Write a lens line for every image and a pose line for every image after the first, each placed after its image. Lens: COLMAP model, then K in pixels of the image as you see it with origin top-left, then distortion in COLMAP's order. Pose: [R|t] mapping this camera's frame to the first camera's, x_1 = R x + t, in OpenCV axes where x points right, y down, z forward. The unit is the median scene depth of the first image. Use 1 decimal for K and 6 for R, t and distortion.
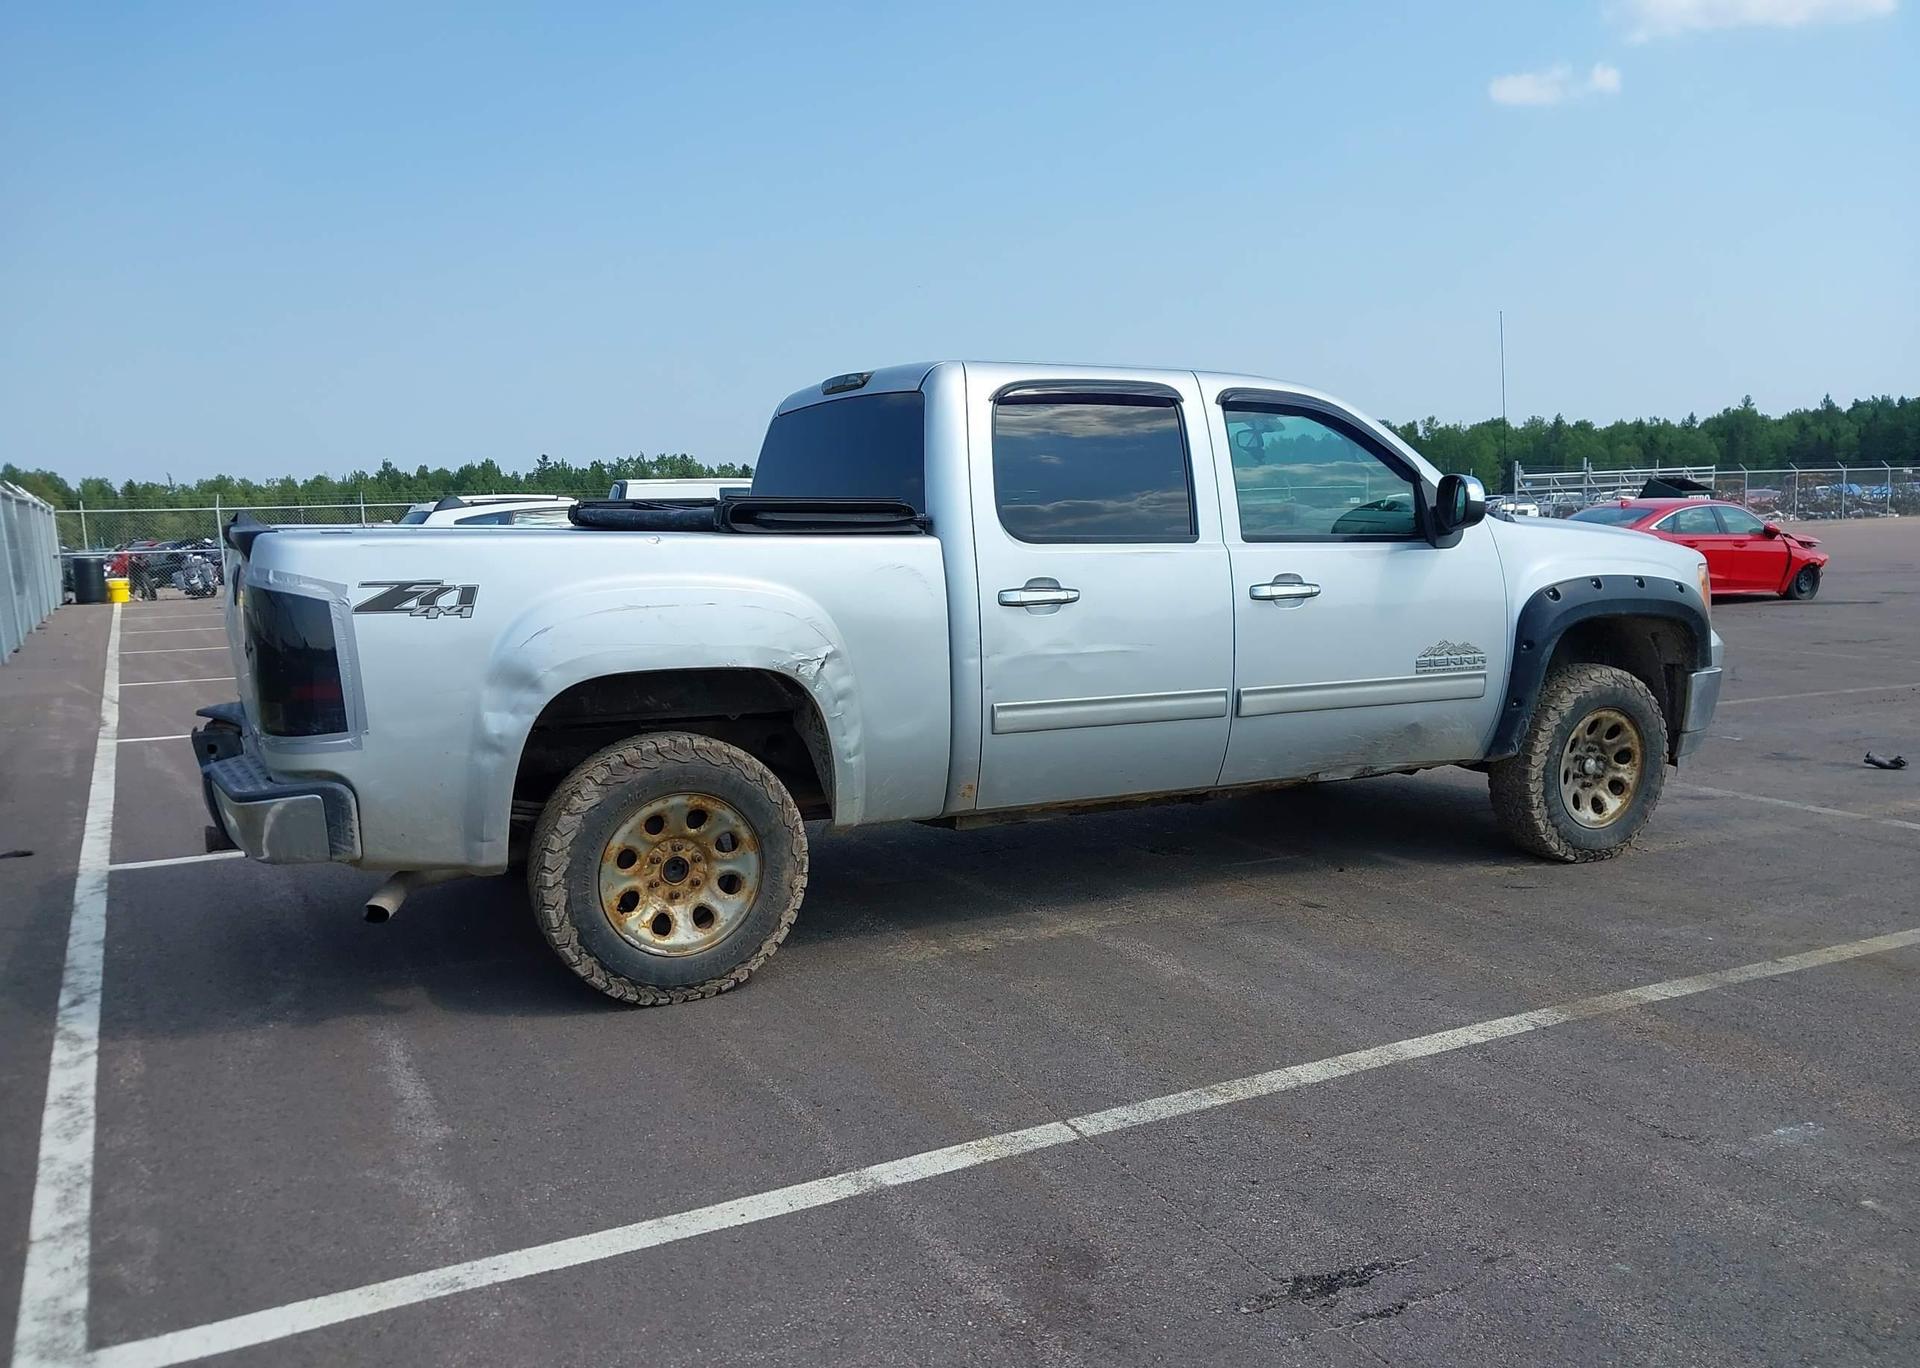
lens RADIAL K [[1547.7, 0, 920.2], [0, 1547.7, 696.0], [0, 0, 1]] dist [0.035919, -0.067168]
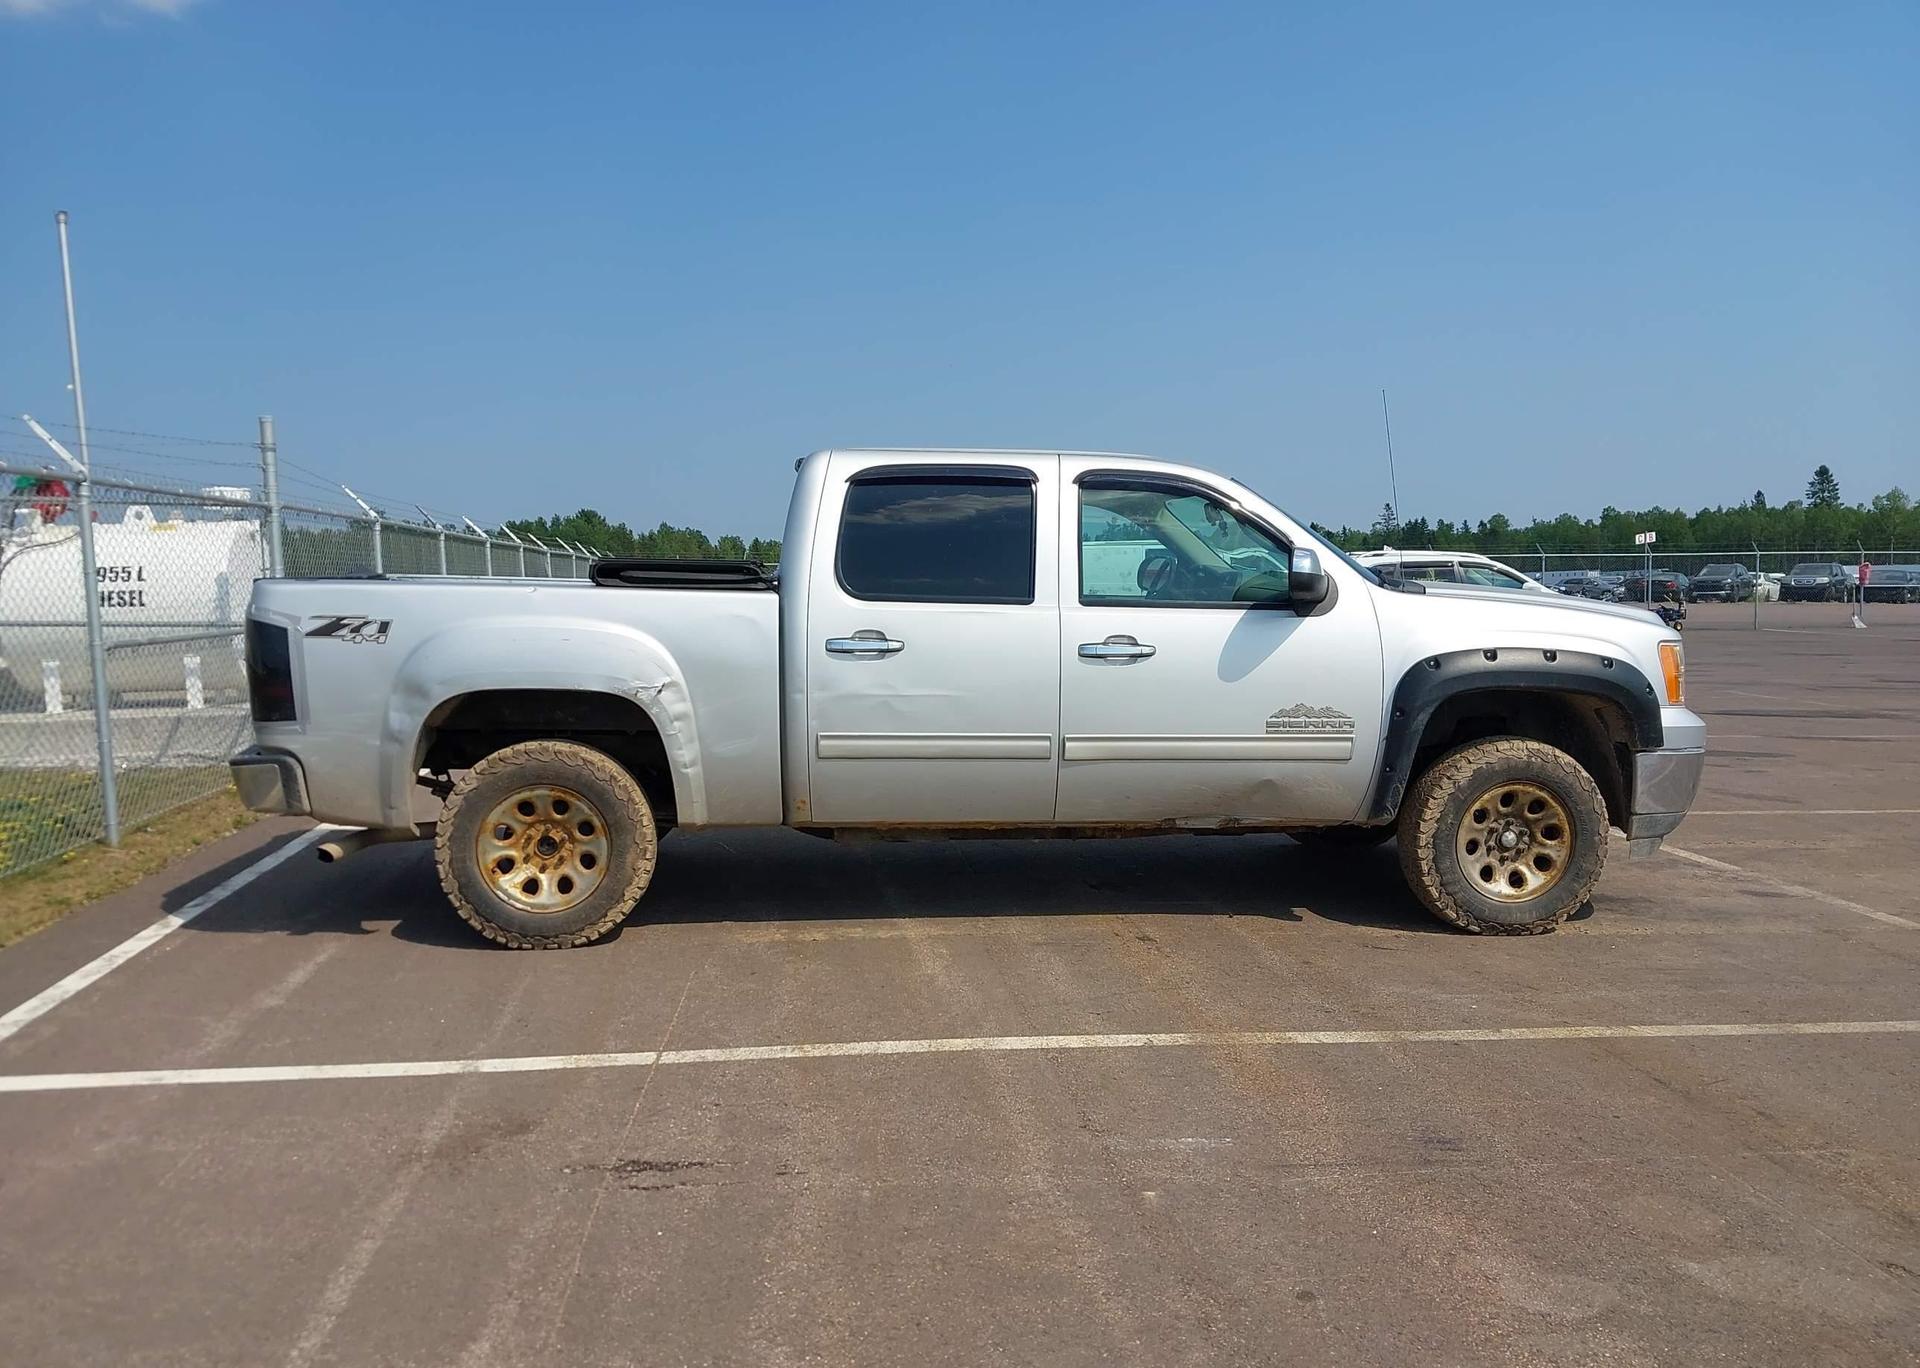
lens RADIAL K [[1547.7, 0, 920.2], [0, 1547.7, 696.0], [0, 0, 1]] dist [0.035919, -0.067168]
pose [[0.932162, 0.046590, -0.359030, 0.567921], [-0.060289, 0.997814, -0.027047, 0.003860], [0.356985, 0.046858, 0.932934, -0.094319]]
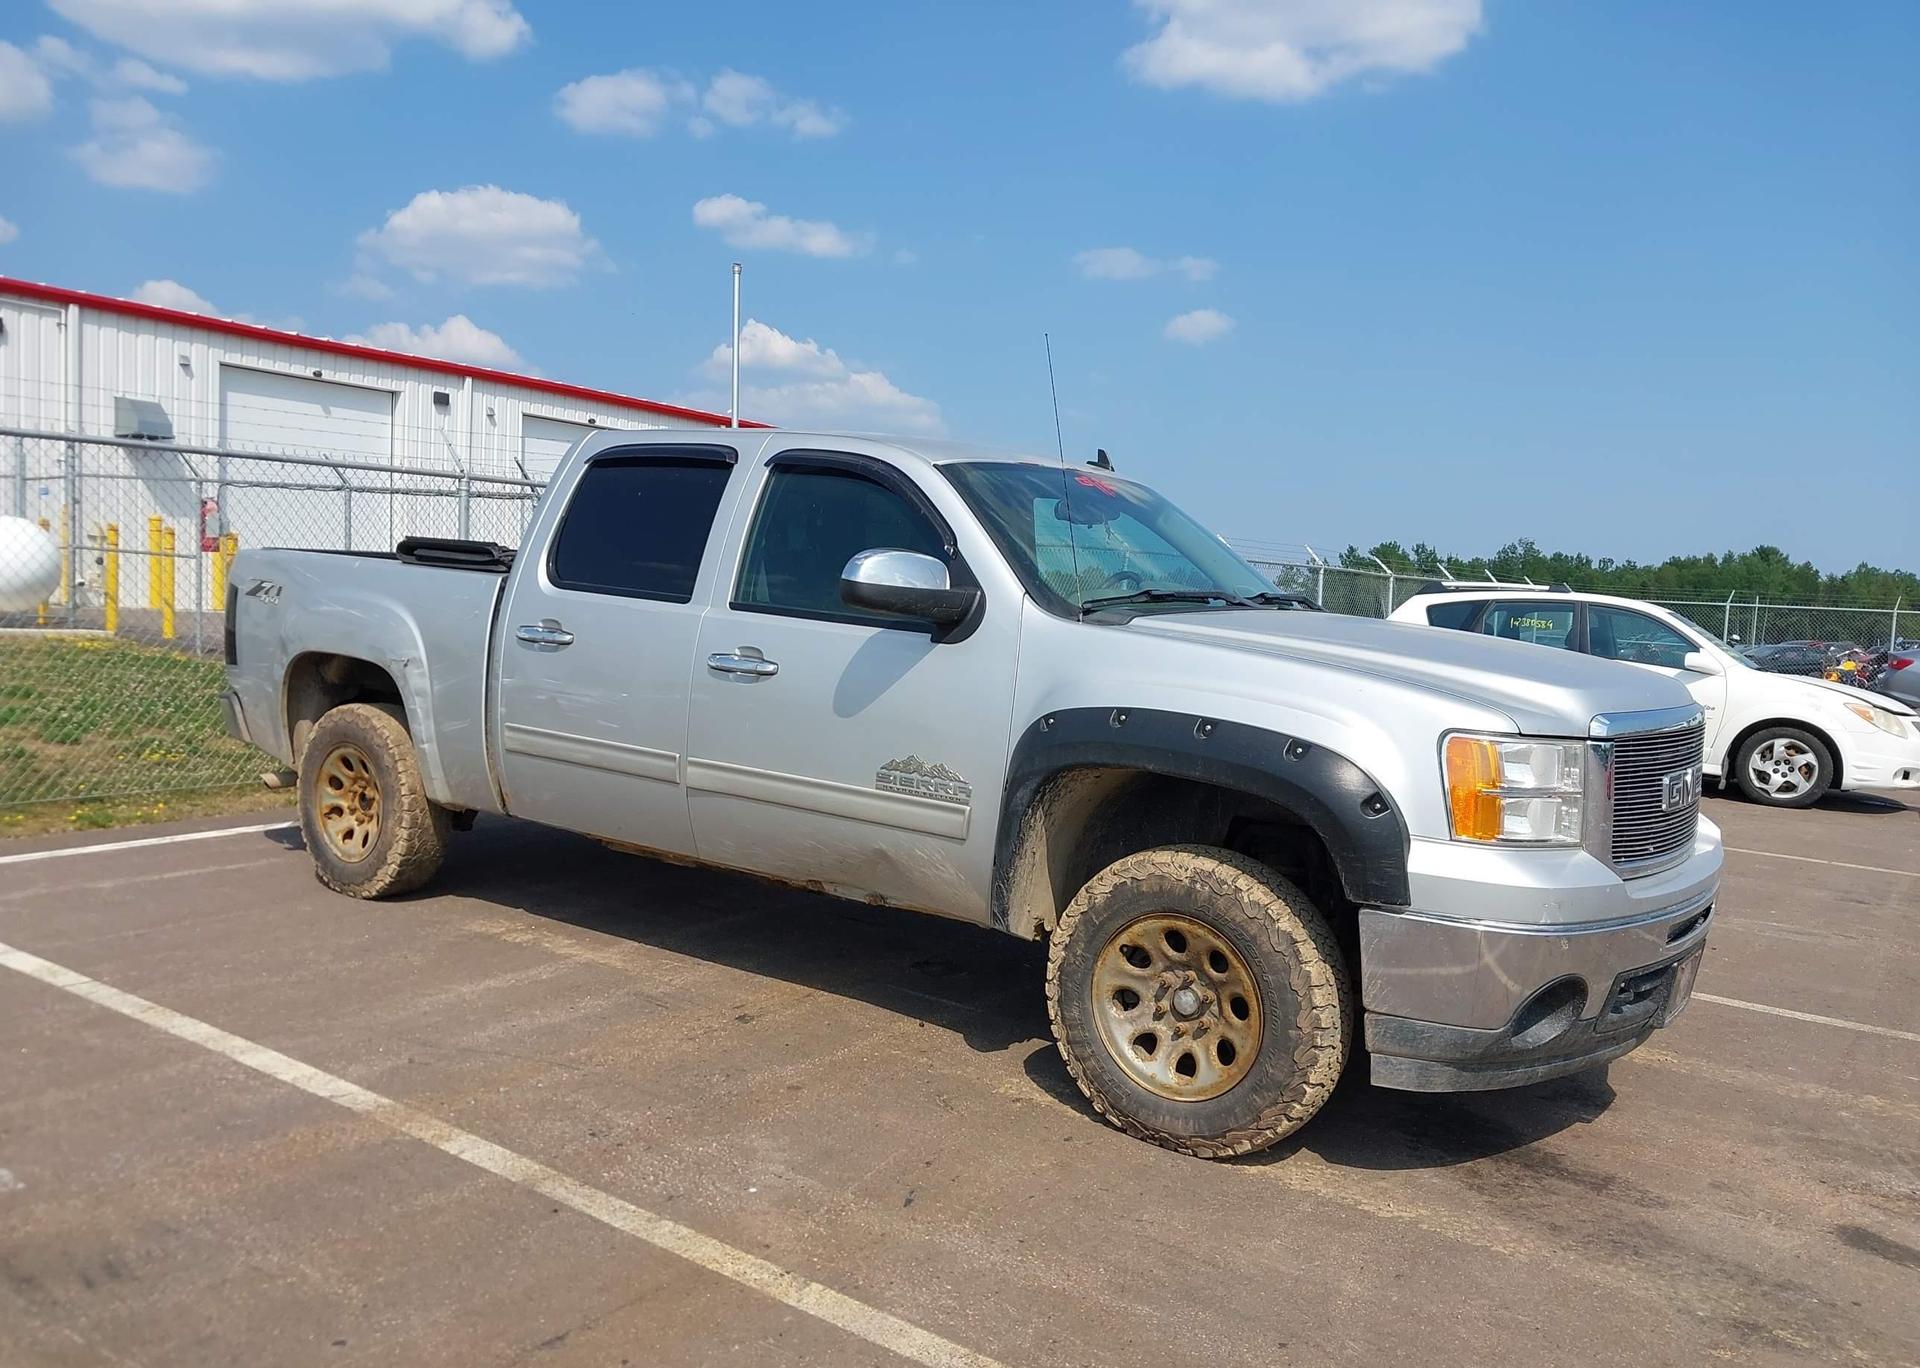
lens RADIAL K [[1547.7, 0, 920.2], [0, 1547.7, 696.0], [0, 0, 1]] dist [0.035919, -0.067168]
pose [[0.436188, 0.112269, -0.892825, 1.249322], [-0.168435, 0.984837, 0.041551, -0.119067], [0.883951, 0.132259, 0.448484, 0.776083]]
